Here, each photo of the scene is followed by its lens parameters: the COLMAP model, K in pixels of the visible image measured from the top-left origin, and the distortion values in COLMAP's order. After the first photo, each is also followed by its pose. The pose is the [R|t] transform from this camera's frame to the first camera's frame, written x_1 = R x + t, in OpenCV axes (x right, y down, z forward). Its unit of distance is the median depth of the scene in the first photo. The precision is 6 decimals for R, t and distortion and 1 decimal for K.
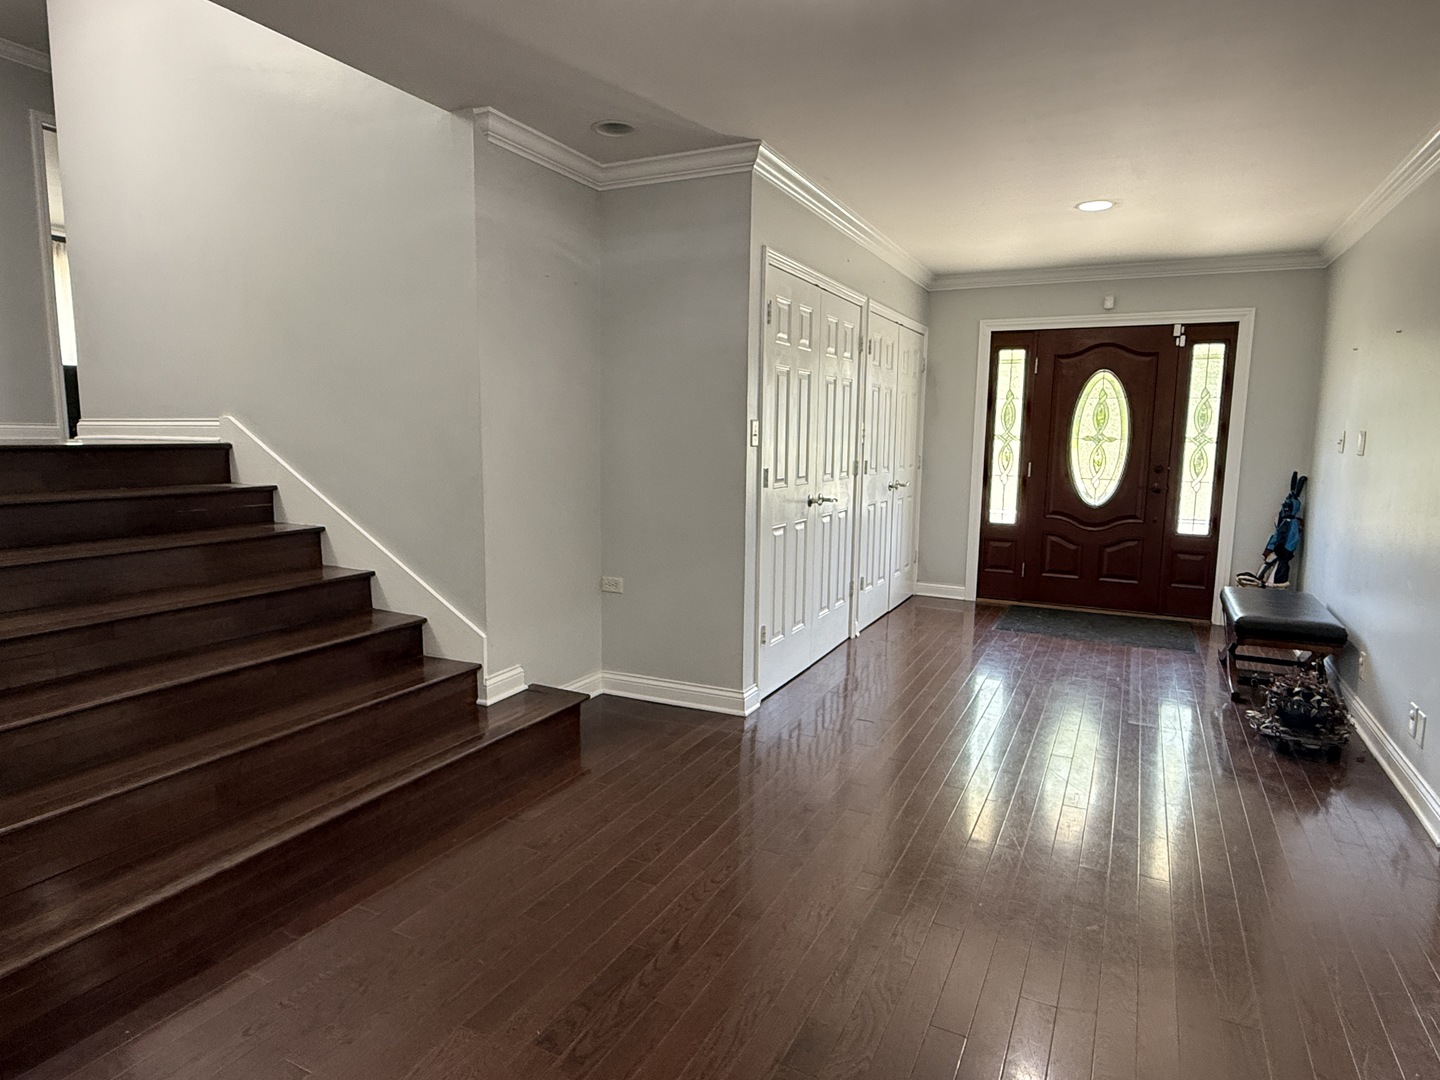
lens RADIAL K [[848.5, 0, 723.1], [0, 848.5, 539.7], [0, 0, 1]] dist [0.003074, -0.000699]
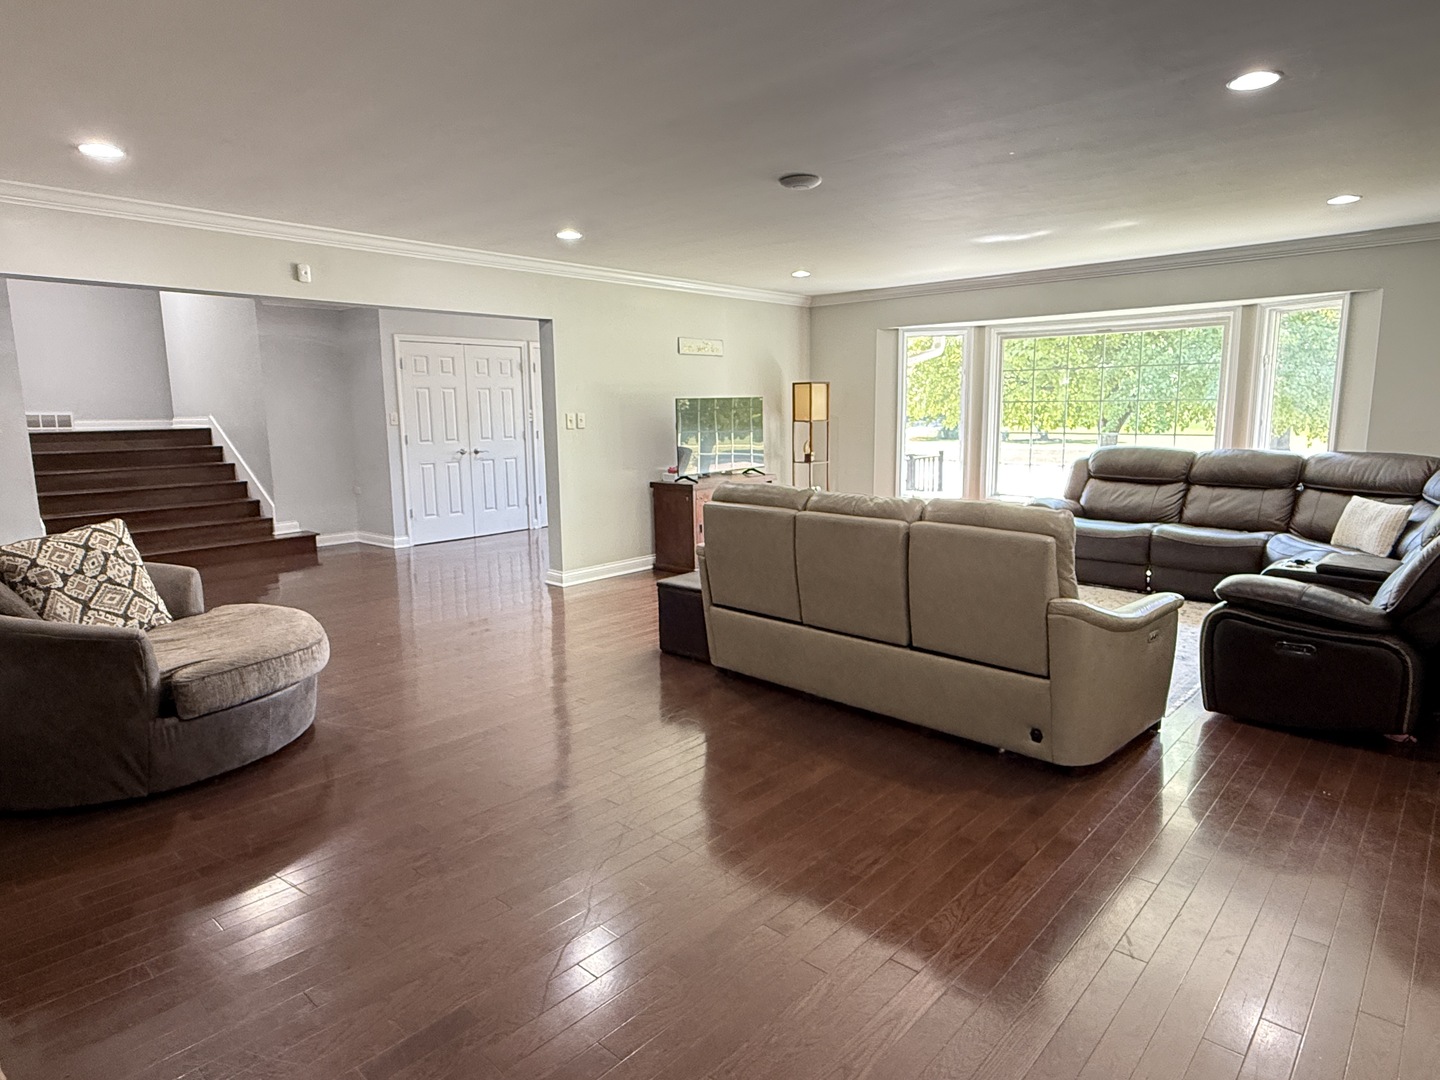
lens RADIAL K [[848.5, 0, 719.6], [0, 848.5, 538.5], [0, 0, 1]] dist [0.003074, -0.000699]
pose [[0.959250, 0.019927, -0.281854, 1.448076], [-0.011104, 0.999398, 0.032864, 0.099609], [0.282339, -0.028395, 0.958894, -0.866849]]
